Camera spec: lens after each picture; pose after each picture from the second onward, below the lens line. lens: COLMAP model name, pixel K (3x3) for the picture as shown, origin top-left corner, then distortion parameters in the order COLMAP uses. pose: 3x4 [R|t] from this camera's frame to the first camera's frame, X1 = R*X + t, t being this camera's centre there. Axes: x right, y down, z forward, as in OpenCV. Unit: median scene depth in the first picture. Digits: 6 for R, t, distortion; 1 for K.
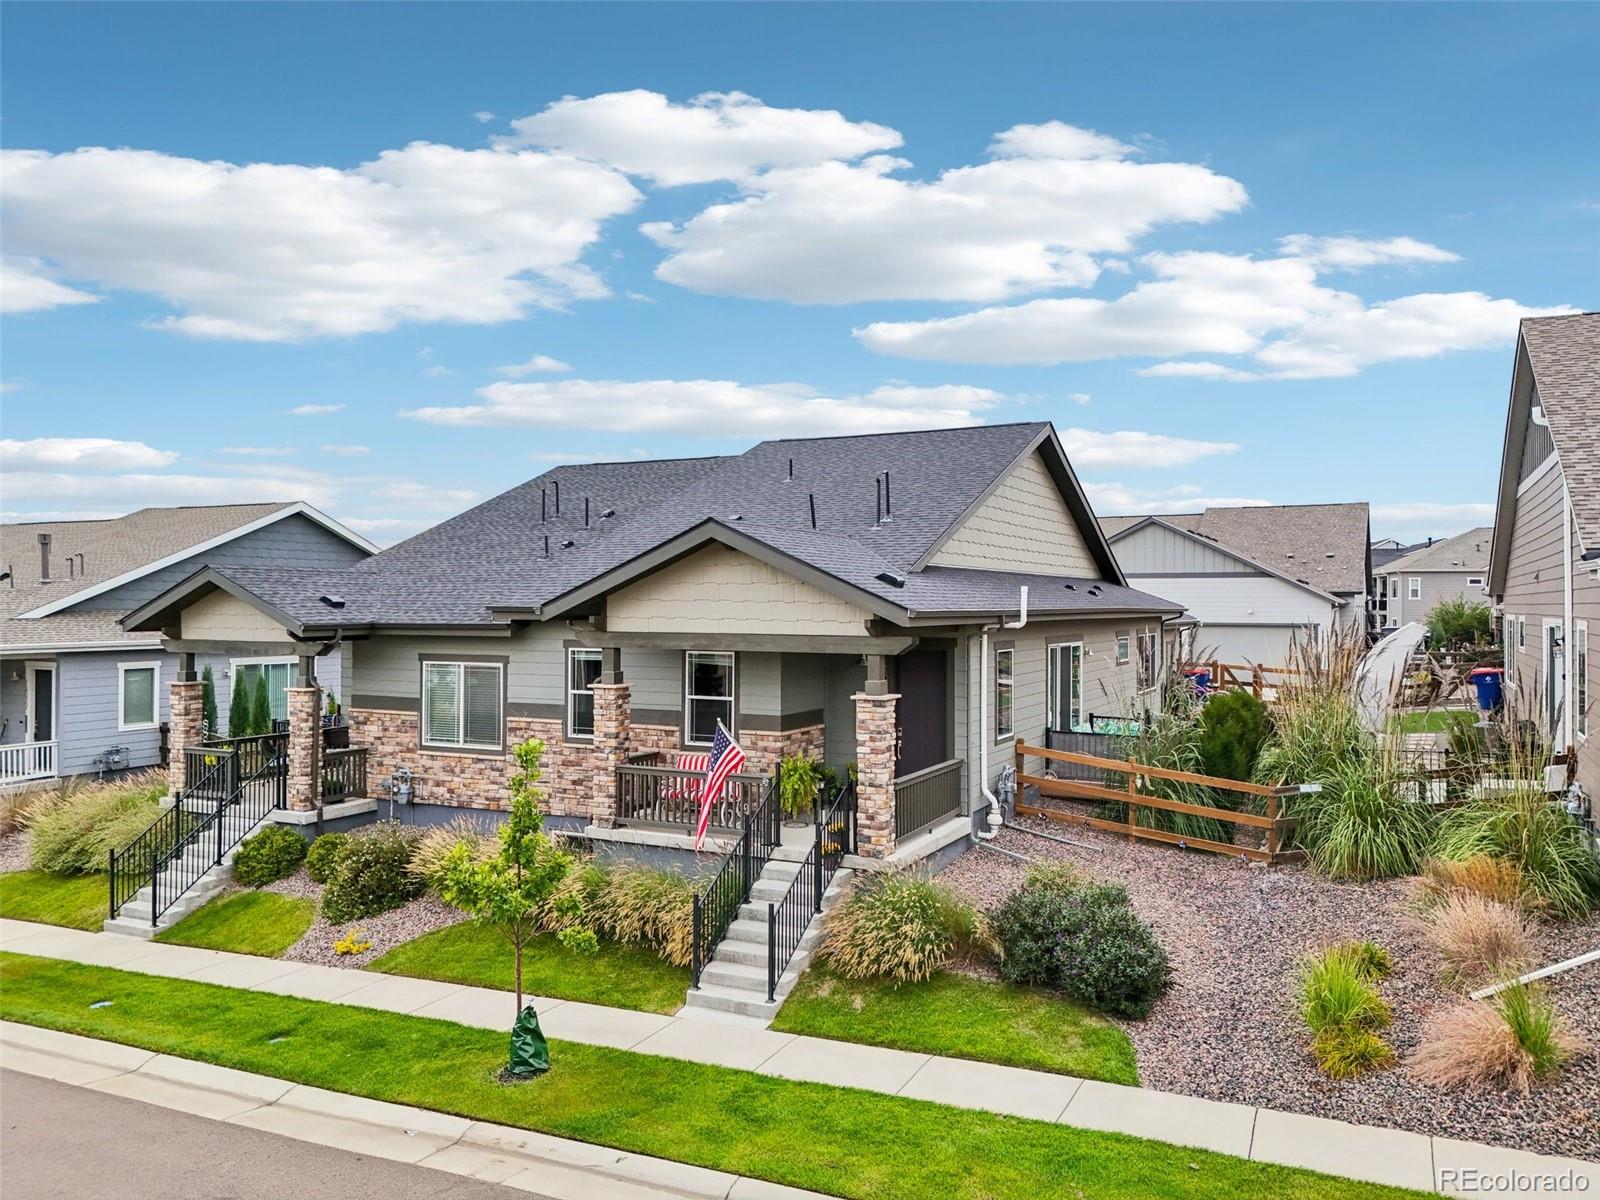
lens RADIAL K [[1188.4, 0, 829.1], [0, 1188.4, 595.5], [0, 0, 1]] dist [0.069960, -0.067372]
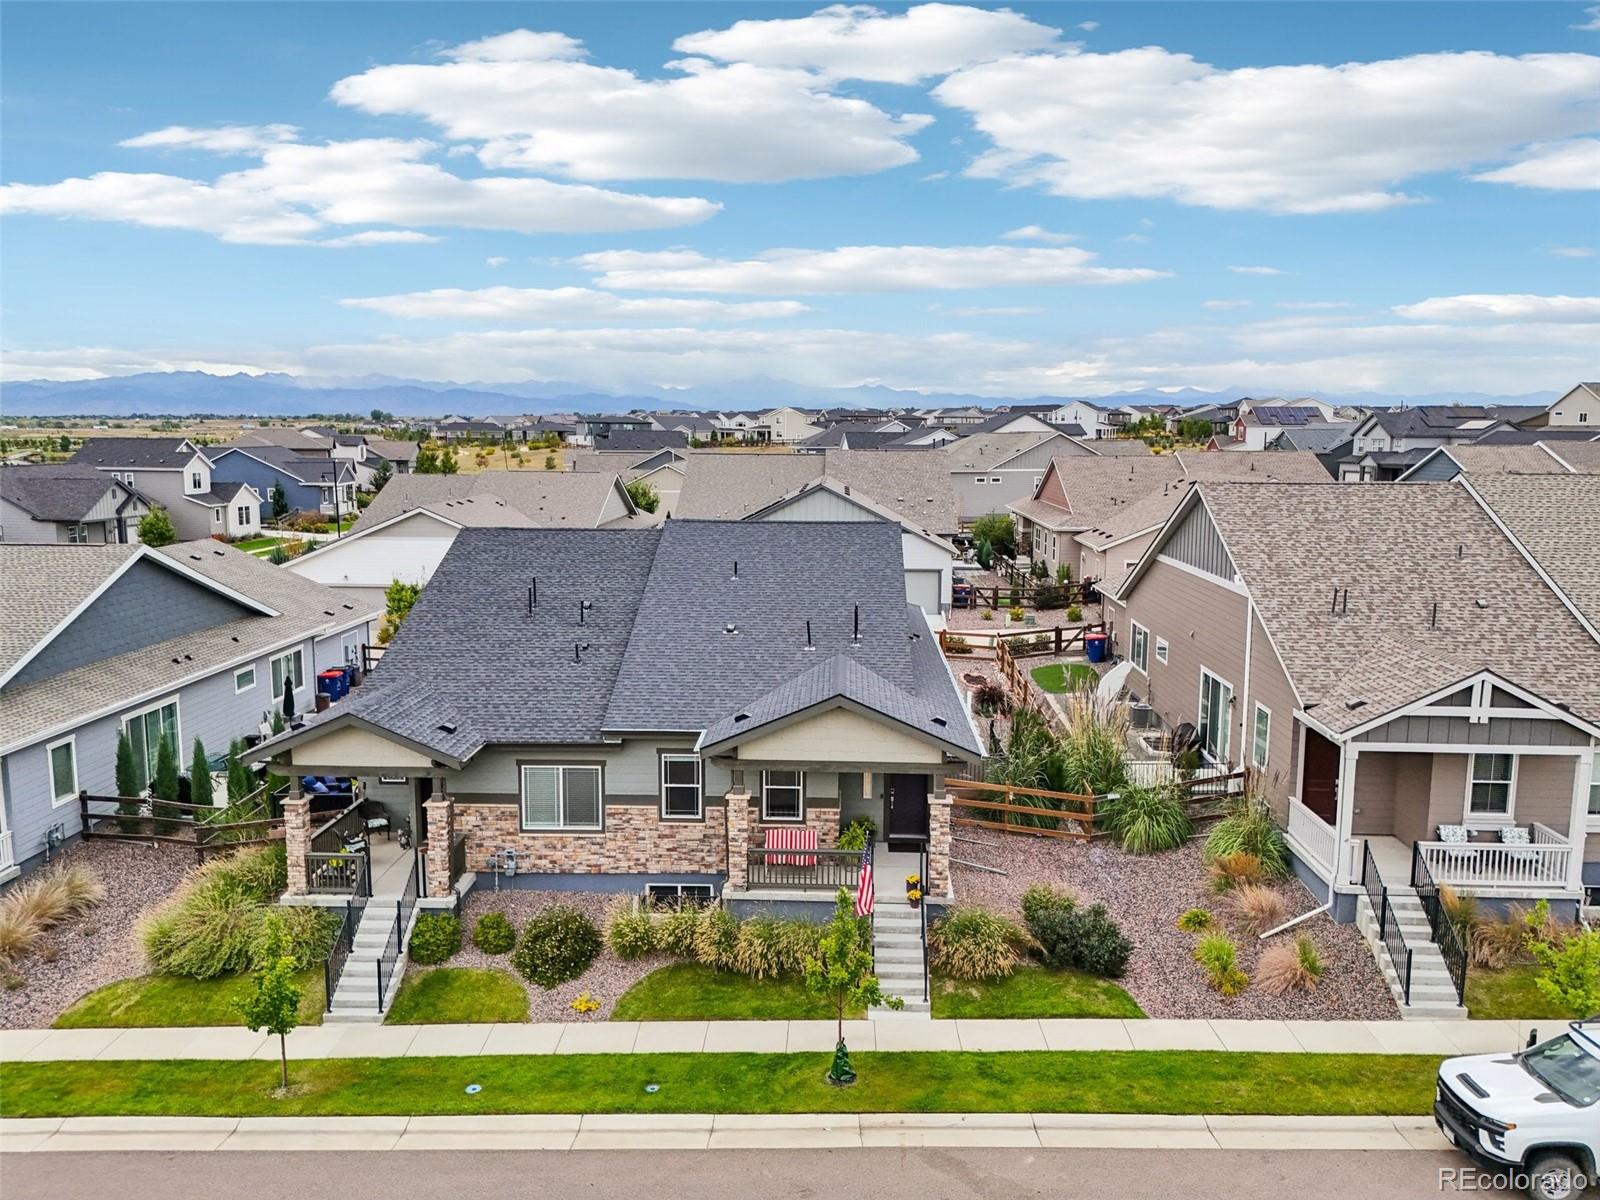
lens RADIAL K [[1188.4, 0, 829.1], [0, 1188.4, 595.5], [0, 0, 1]] dist [0.069960, -0.067372]
pose [[0.903547, -0.052863, 0.425215, -0.615953], [-0.014335, 0.988076, 0.153299, -0.346119], [-0.428248, -0.144608, 0.892016, -0.262458]]
